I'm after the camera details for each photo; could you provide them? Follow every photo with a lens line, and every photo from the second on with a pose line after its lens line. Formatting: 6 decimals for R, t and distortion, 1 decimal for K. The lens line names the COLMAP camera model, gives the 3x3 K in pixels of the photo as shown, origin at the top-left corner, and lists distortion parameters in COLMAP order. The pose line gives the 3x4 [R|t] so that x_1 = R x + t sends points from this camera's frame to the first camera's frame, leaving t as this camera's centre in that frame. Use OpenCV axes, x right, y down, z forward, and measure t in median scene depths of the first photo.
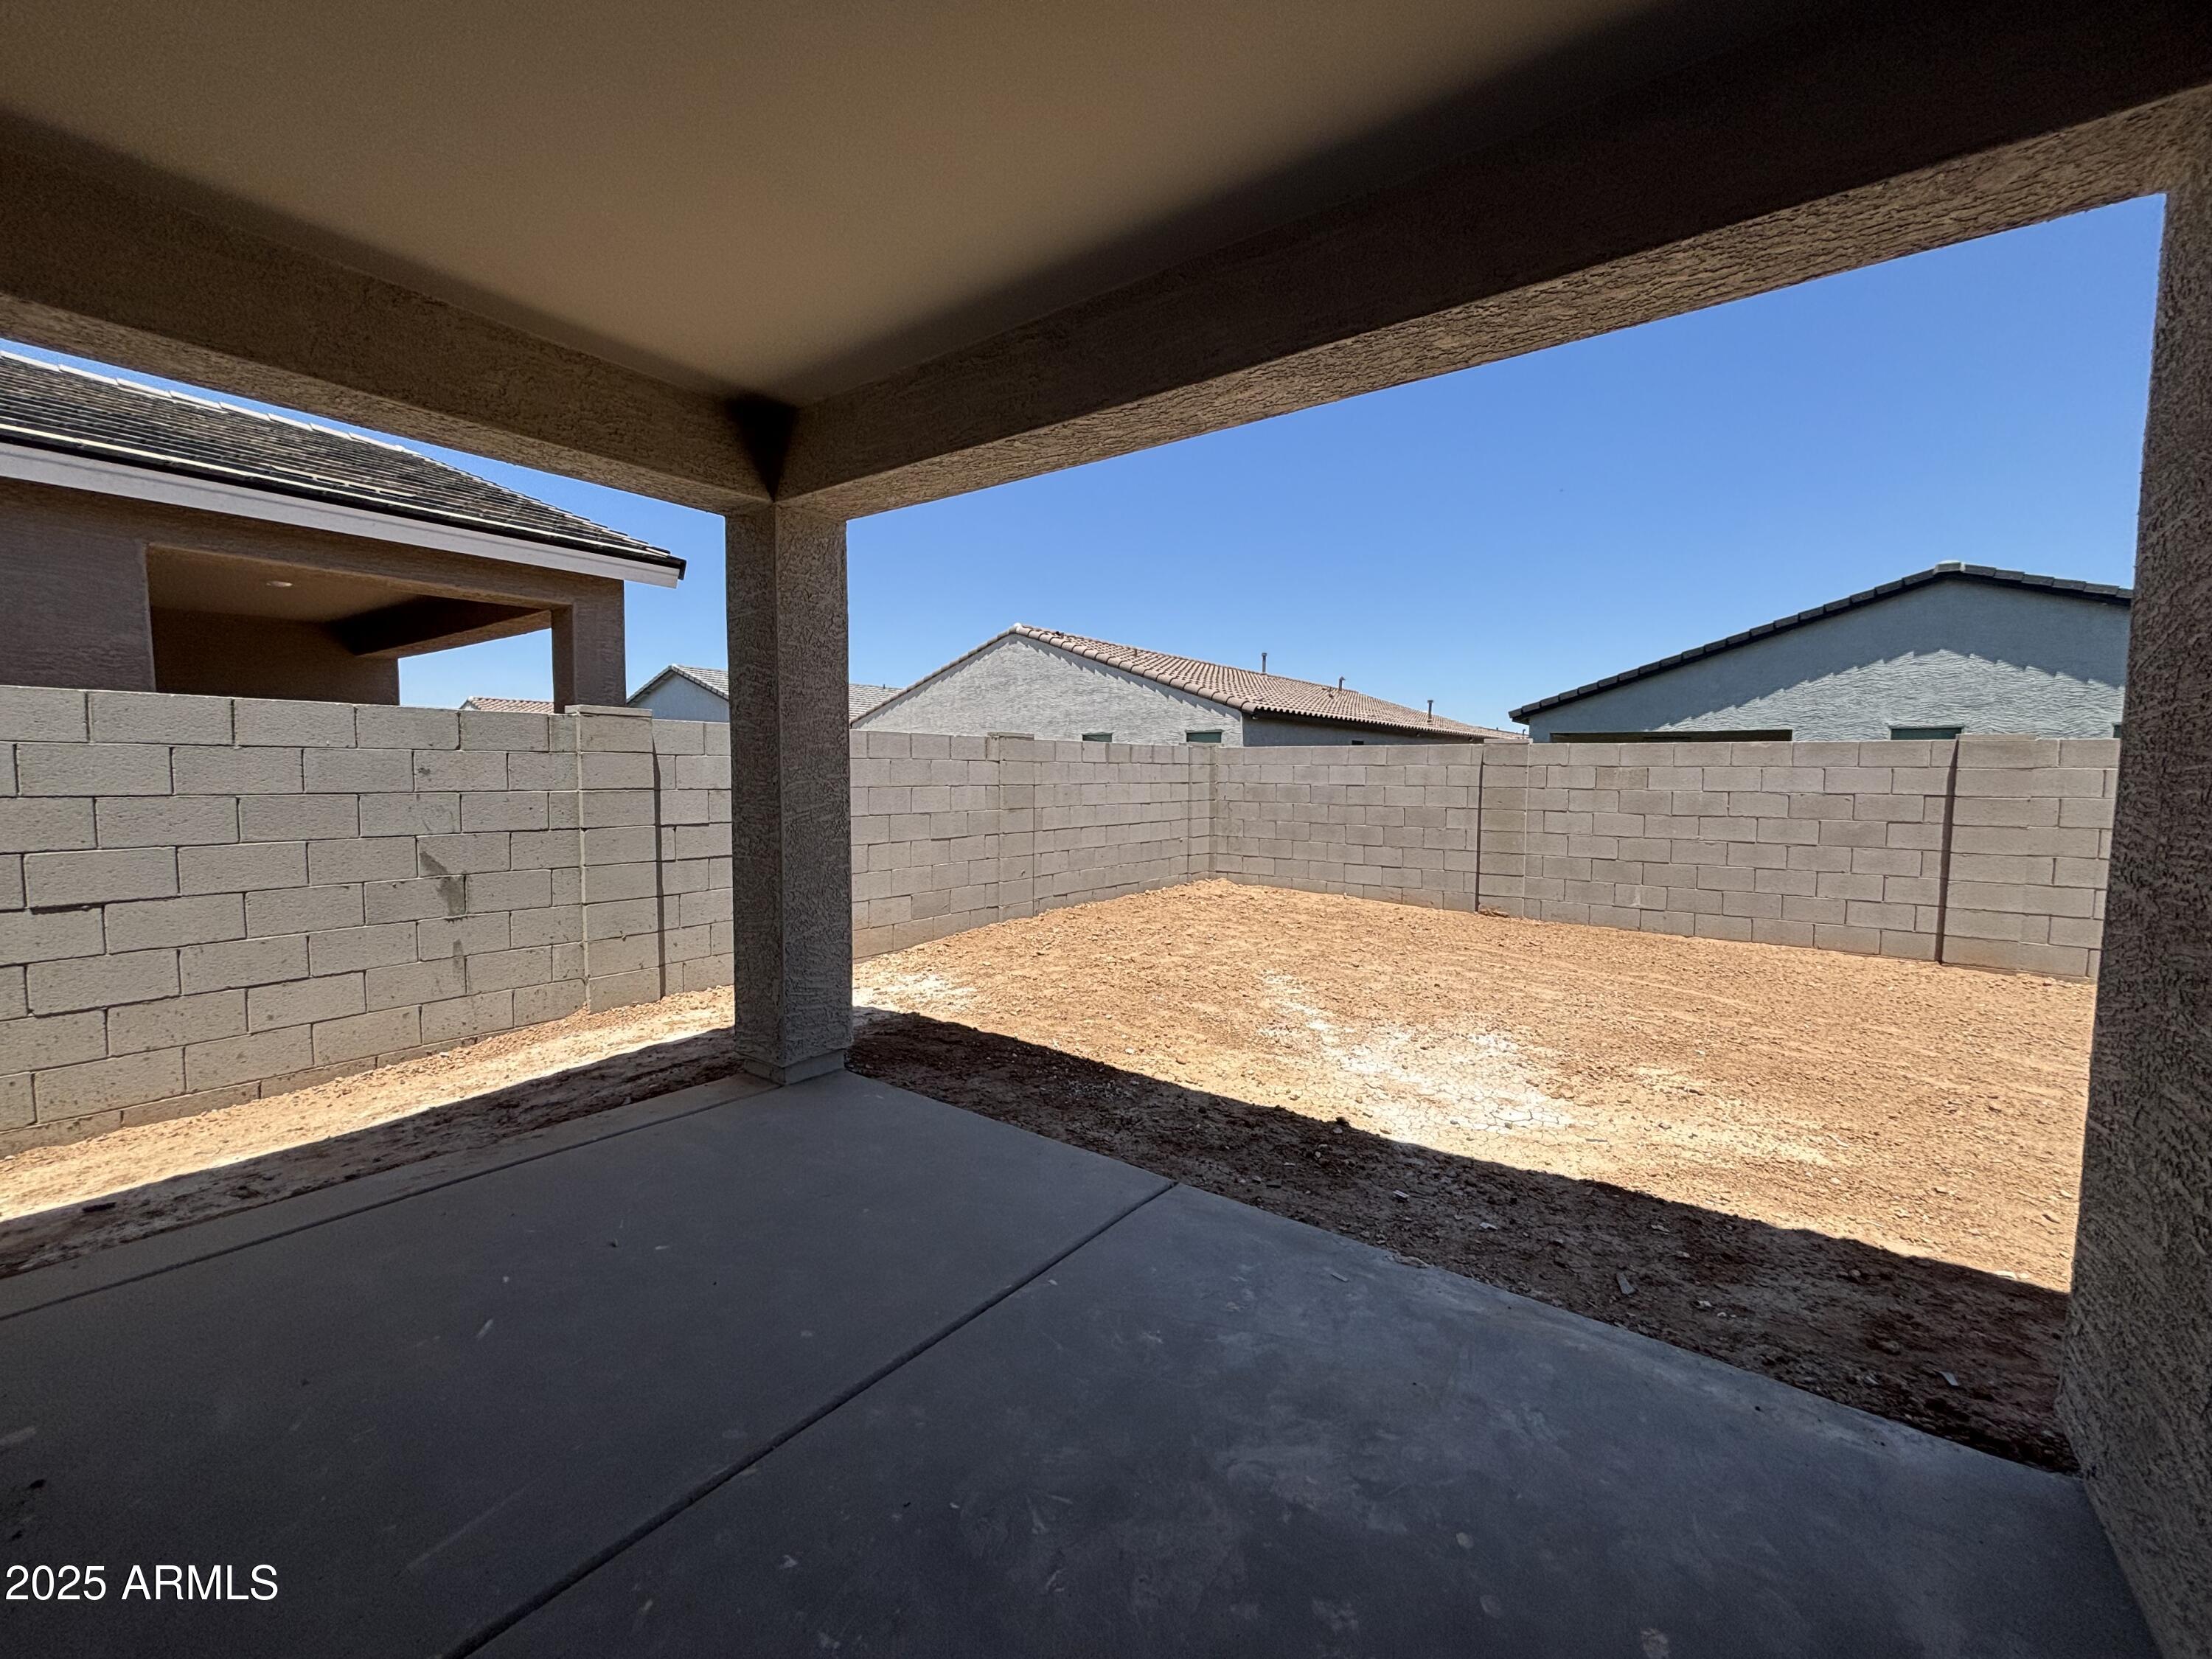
lens RADIAL K [[888.3, 0, 1113.9], [0, 888.3, 825.9], [0, 0, 1]] dist [-0.000917, -0.000077]
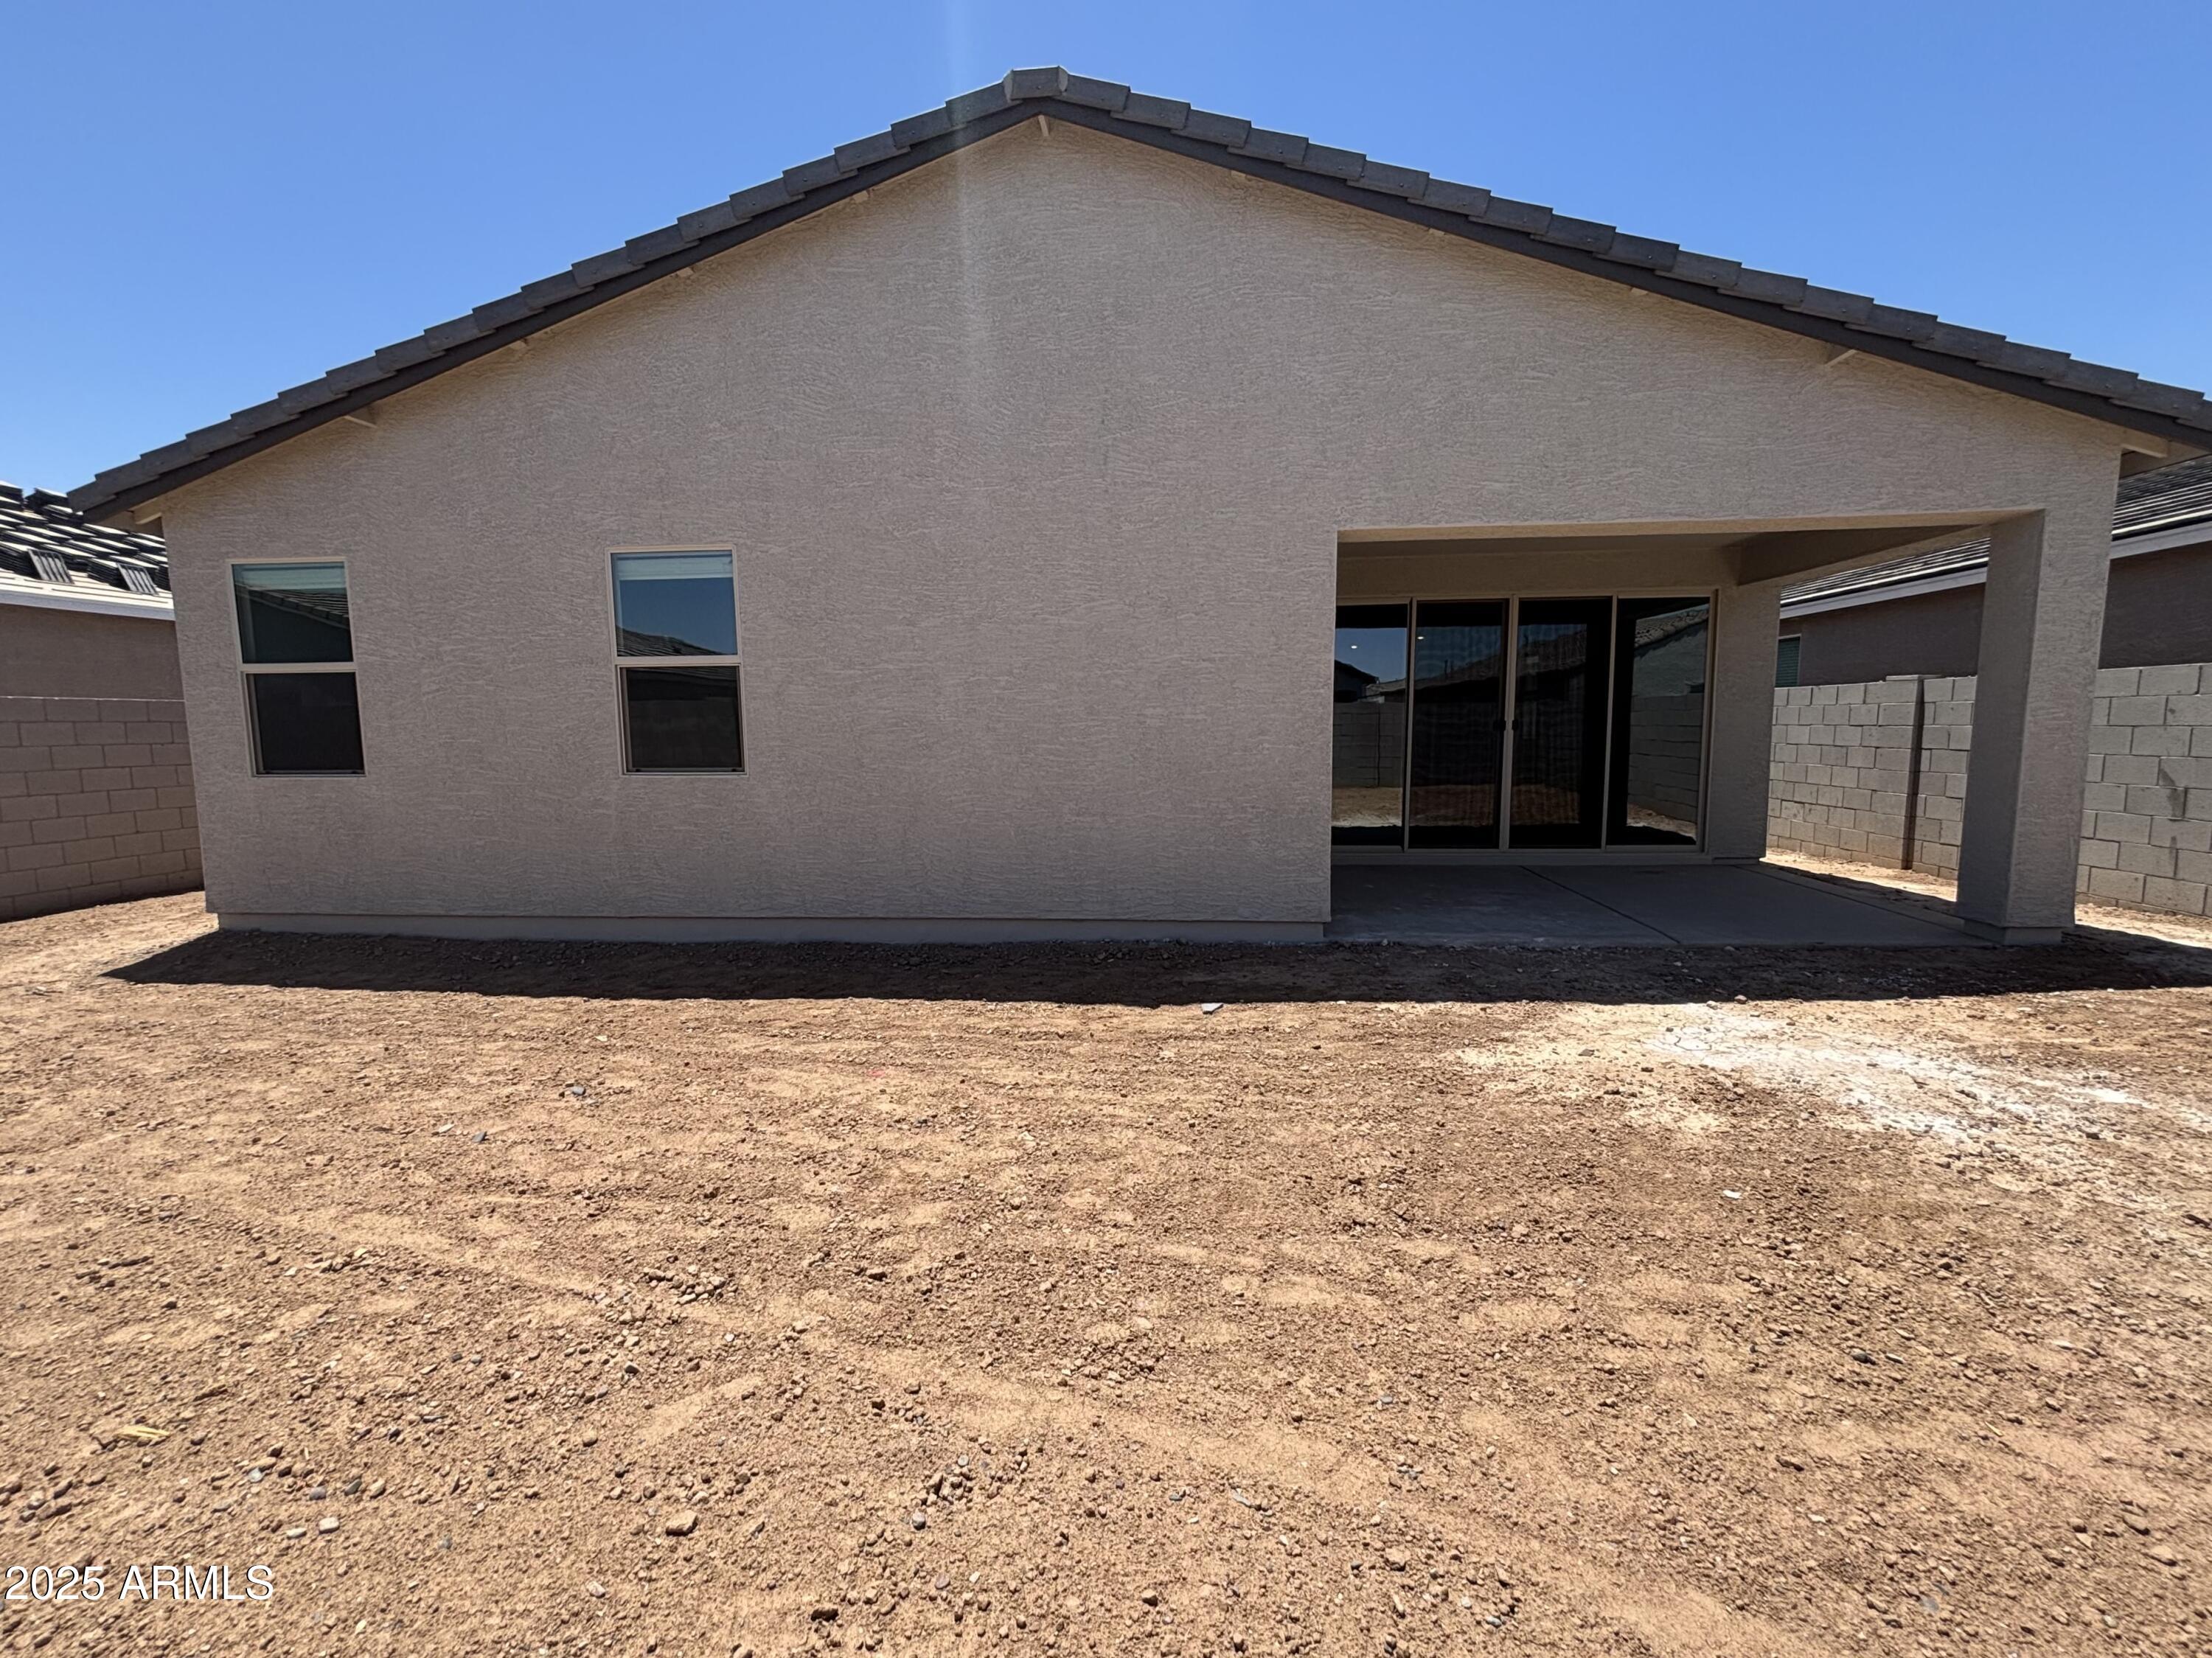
lens RADIAL K [[888.2, 0, 1113.9], [0, 888.2, 825.4], [0, 0, 1]] dist [-0.000917, -0.000077]
pose [[-0.851242, 0.062723, -0.521012, 1.255690], [-0.030605, 0.985208, 0.168609, -0.061905], [0.523880, 0.159473, -0.836730, 1.200663]]
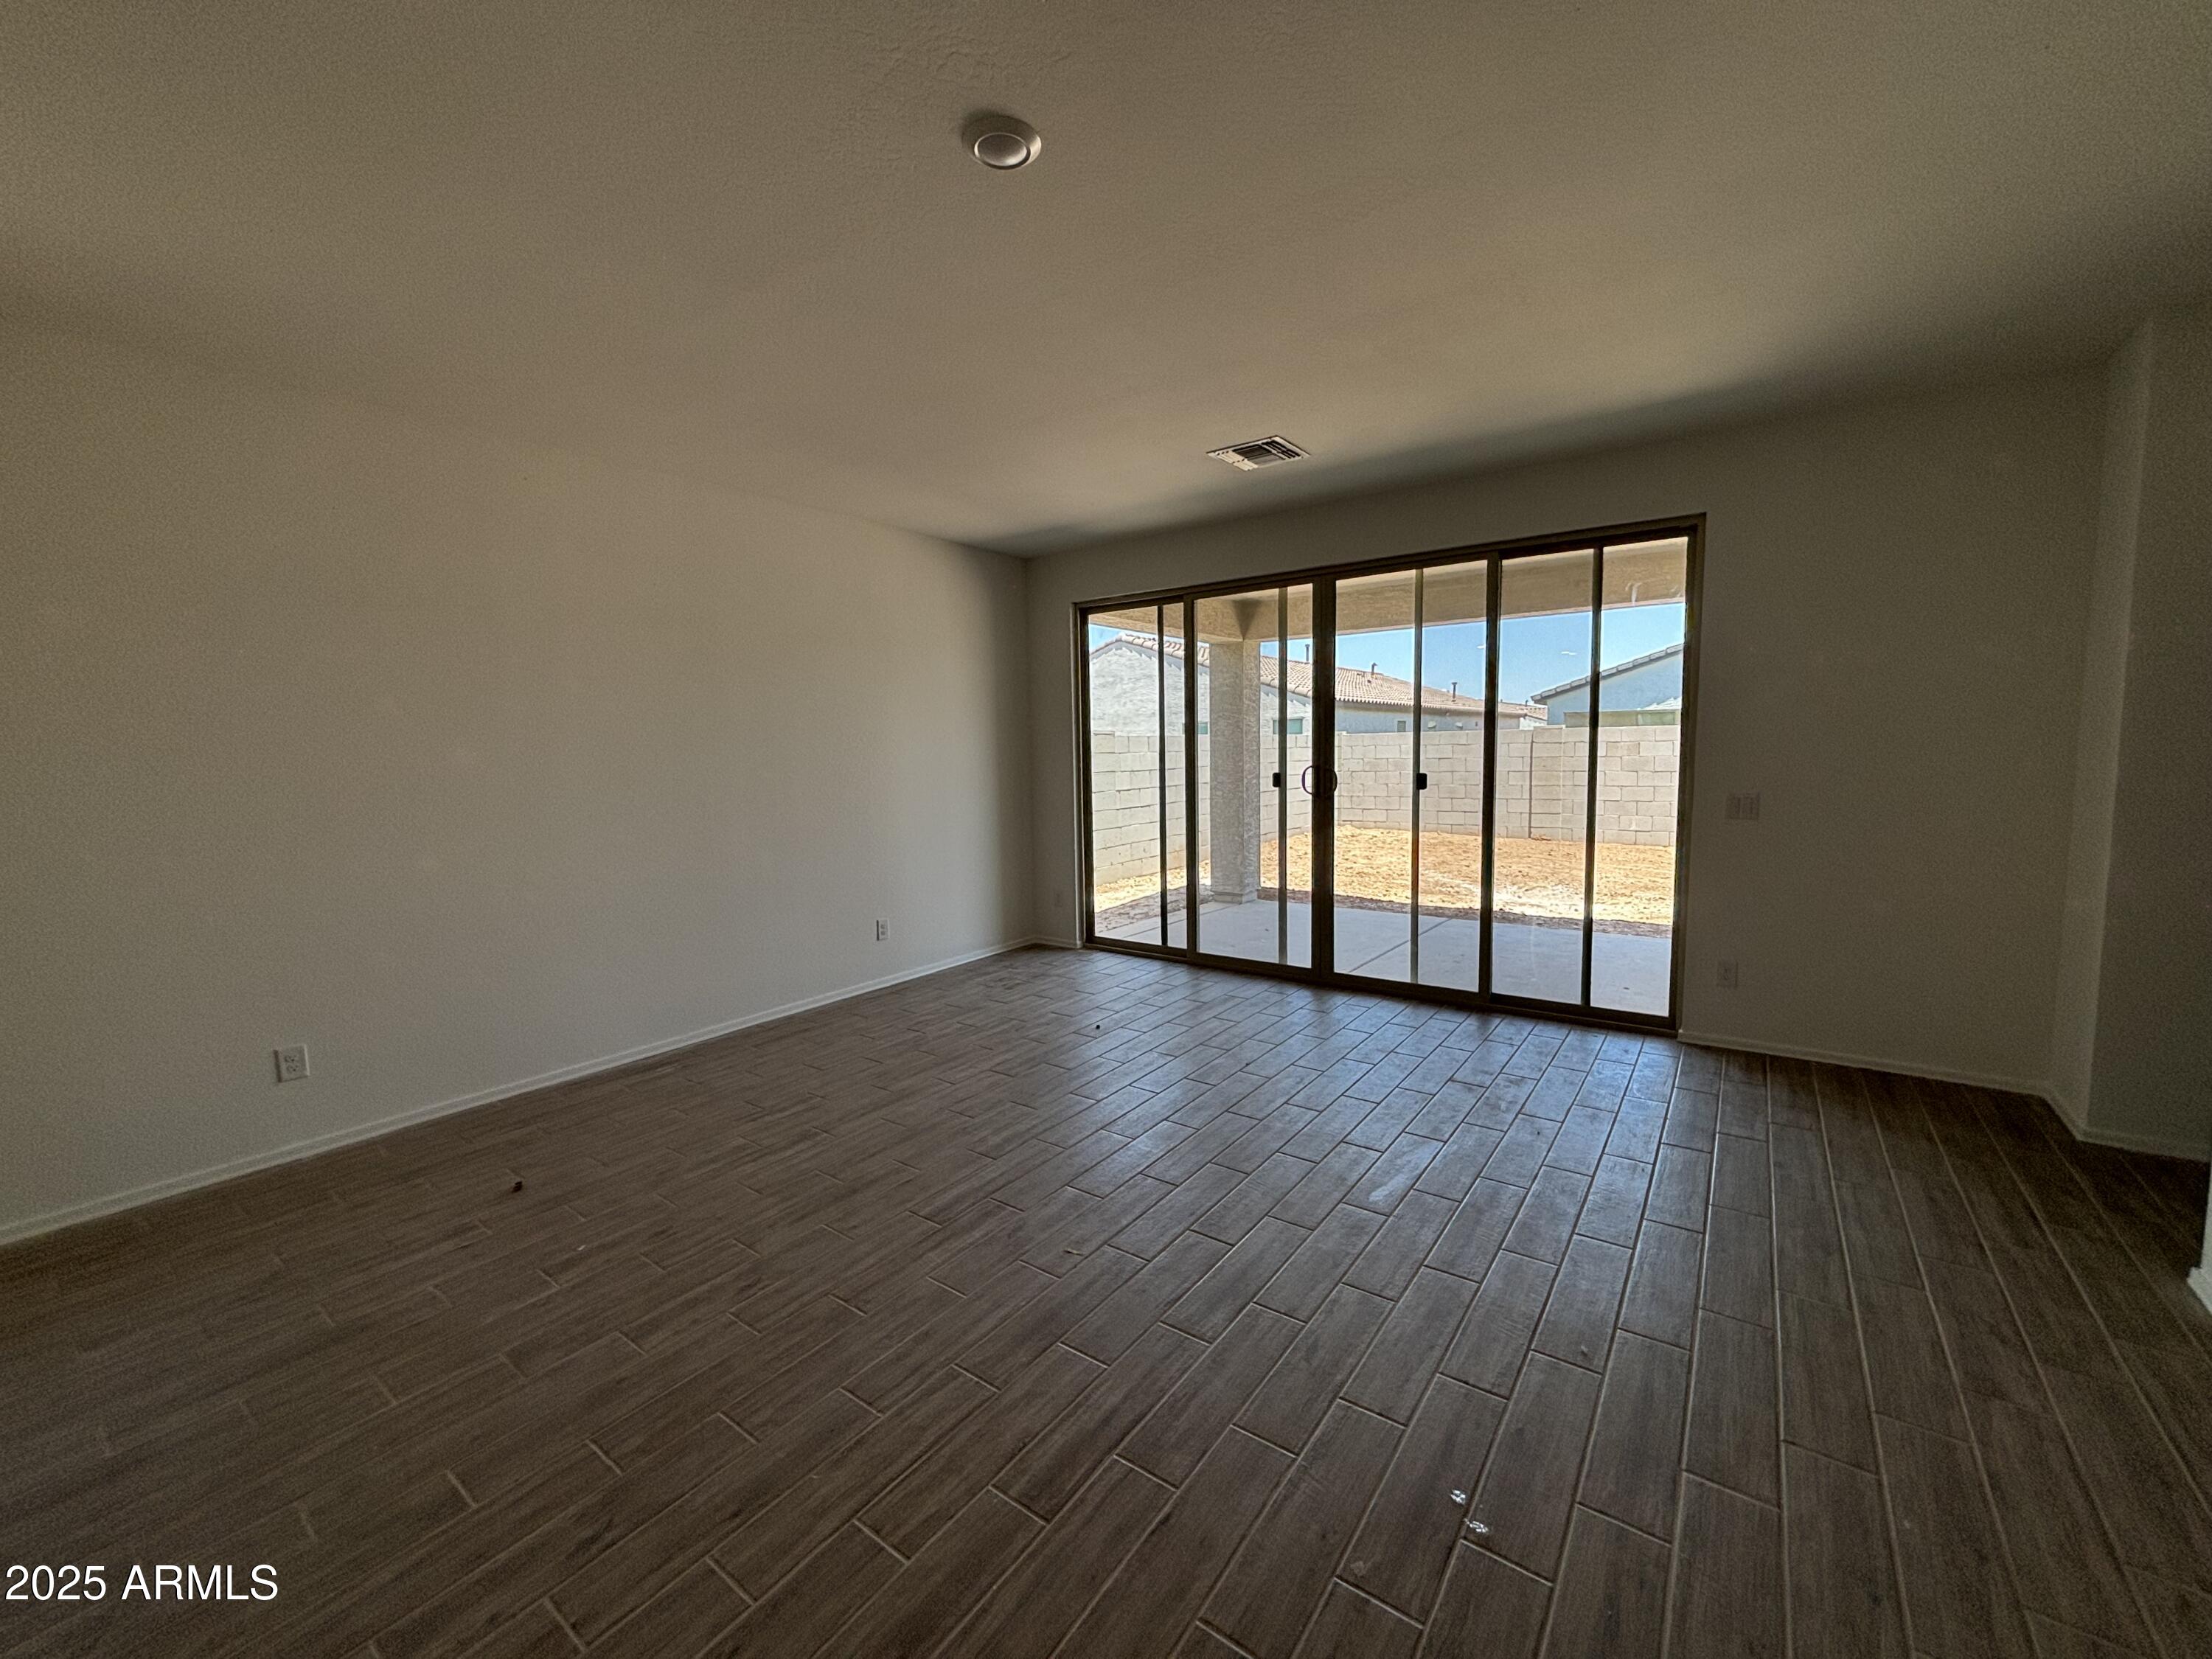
lens RADIAL K [[888.3, 0, 1113.9], [0, 888.3, 825.9], [0, 0, 1]] dist [-0.000917, -0.000077]
pose [[0.999522, -0.030835, 0.002304, -0.349856], [0.030770, 0.999231, 0.024298, 0.017260], [-0.003051, -0.024215, 0.999702, -0.596349]]
